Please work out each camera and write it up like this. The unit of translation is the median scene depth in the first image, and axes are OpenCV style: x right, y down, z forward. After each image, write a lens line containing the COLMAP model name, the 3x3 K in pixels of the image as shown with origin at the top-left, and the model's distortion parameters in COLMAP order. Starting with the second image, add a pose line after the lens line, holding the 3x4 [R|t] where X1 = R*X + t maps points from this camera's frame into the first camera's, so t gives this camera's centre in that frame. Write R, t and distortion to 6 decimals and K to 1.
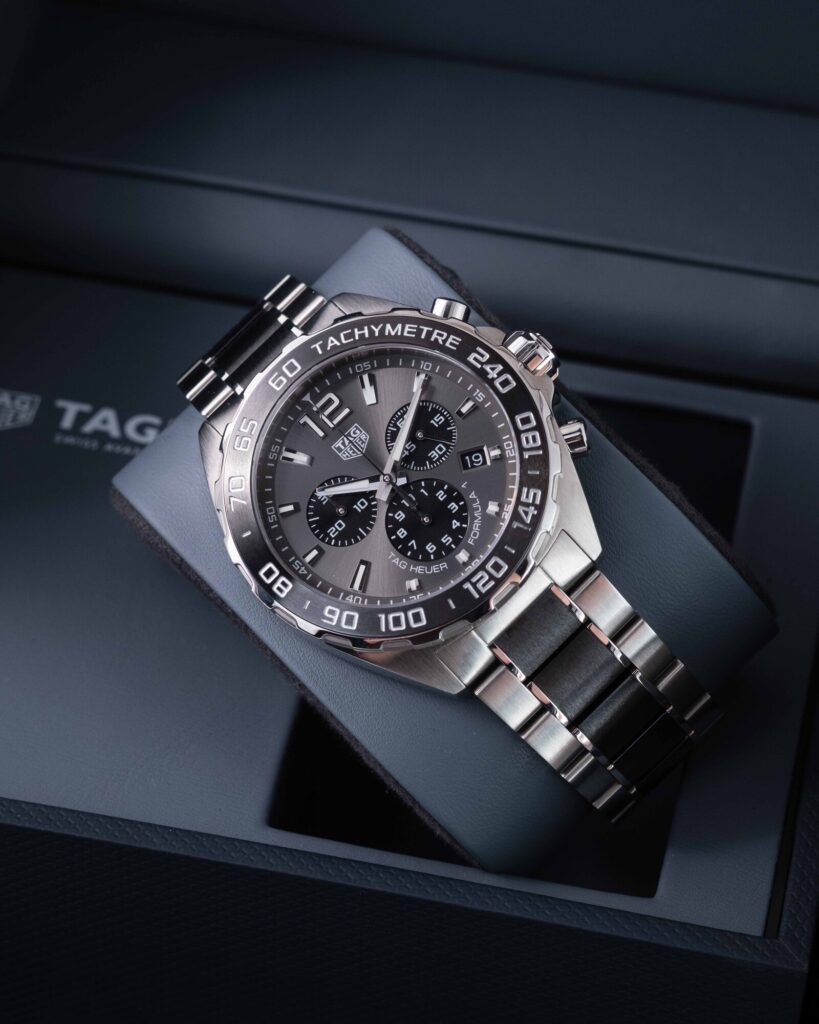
lens RADIAL K [[4192.6, 0, 407.5], [0, 4192.6, 513.9], [0, 0, 1]] dist [0.235829, 0.000000]
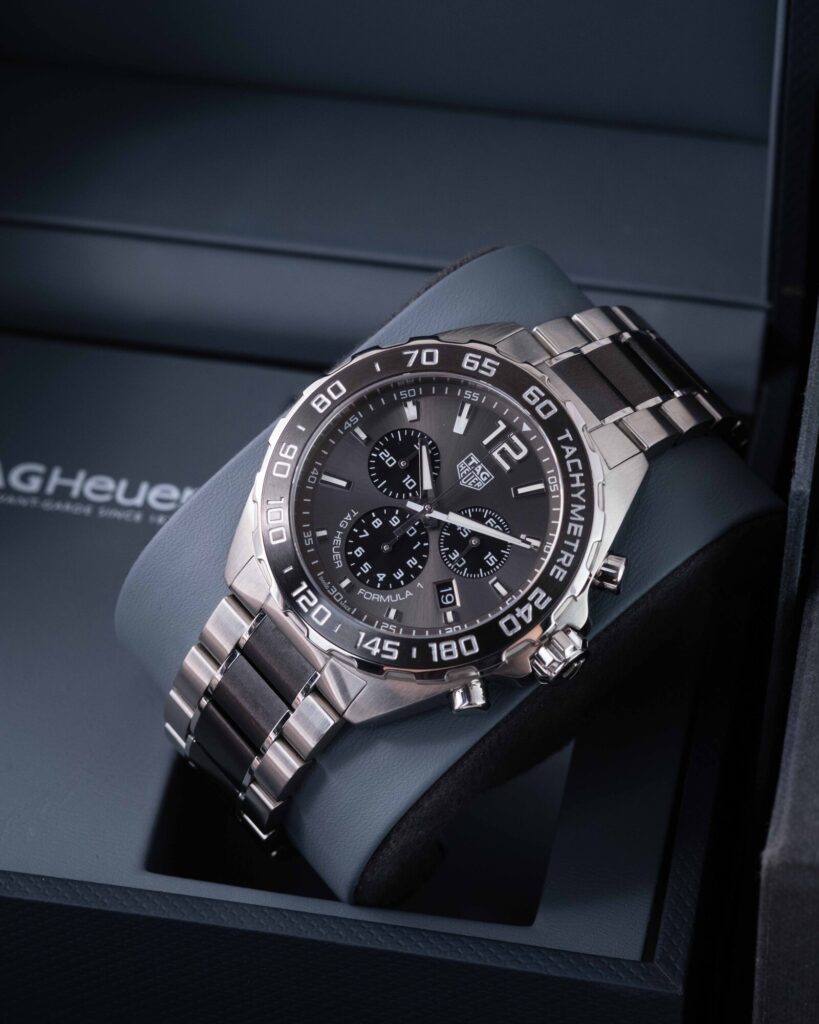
lens RADIAL K [[4192.6, 0, 406.6], [0, 4192.6, 515.2], [0, 0, 1]] dist [0.235829, 0.000000]
pose [[-0.013043, 0.997079, -0.075257, 0.071124], [-0.918926, 0.017720, 0.394031, -0.391546], [0.394214, 0.074295, 0.916011, 0.095643]]
